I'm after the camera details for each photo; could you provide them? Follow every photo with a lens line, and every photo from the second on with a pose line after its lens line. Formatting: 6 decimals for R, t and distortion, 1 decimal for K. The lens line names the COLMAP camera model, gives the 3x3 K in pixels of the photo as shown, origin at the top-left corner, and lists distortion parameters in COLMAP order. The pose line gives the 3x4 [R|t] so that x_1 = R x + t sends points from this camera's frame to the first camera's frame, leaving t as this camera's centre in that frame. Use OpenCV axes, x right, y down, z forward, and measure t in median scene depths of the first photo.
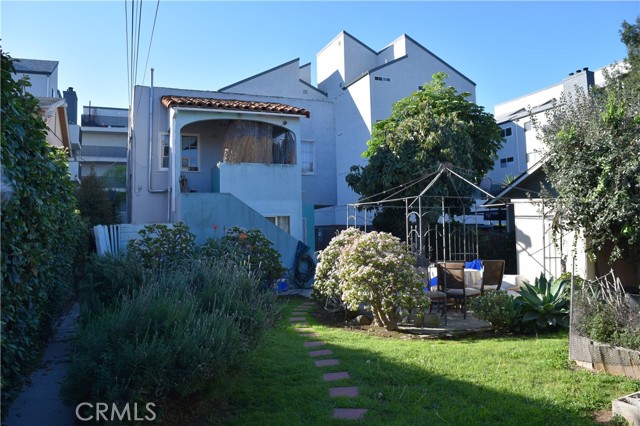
lens RADIAL K [[505.5, 0, 320.0], [0, 505.5, 208.4], [0, 0, 1]] dist [-0.094618, 0.022066]
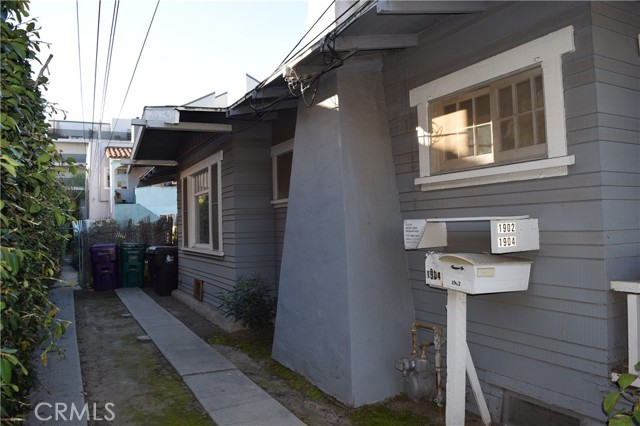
lens RADIAL K [[505.5, 0, 320.0], [0, 505.5, 208.4], [0, 0, 1]] dist [-0.094618, 0.022066]
pose [[0.996770, 0.008725, 0.079831, 0.321387], [-0.010806, 0.999612, 0.025671, -0.059768], [-0.079576, -0.026450, 0.996478, -0.880081]]
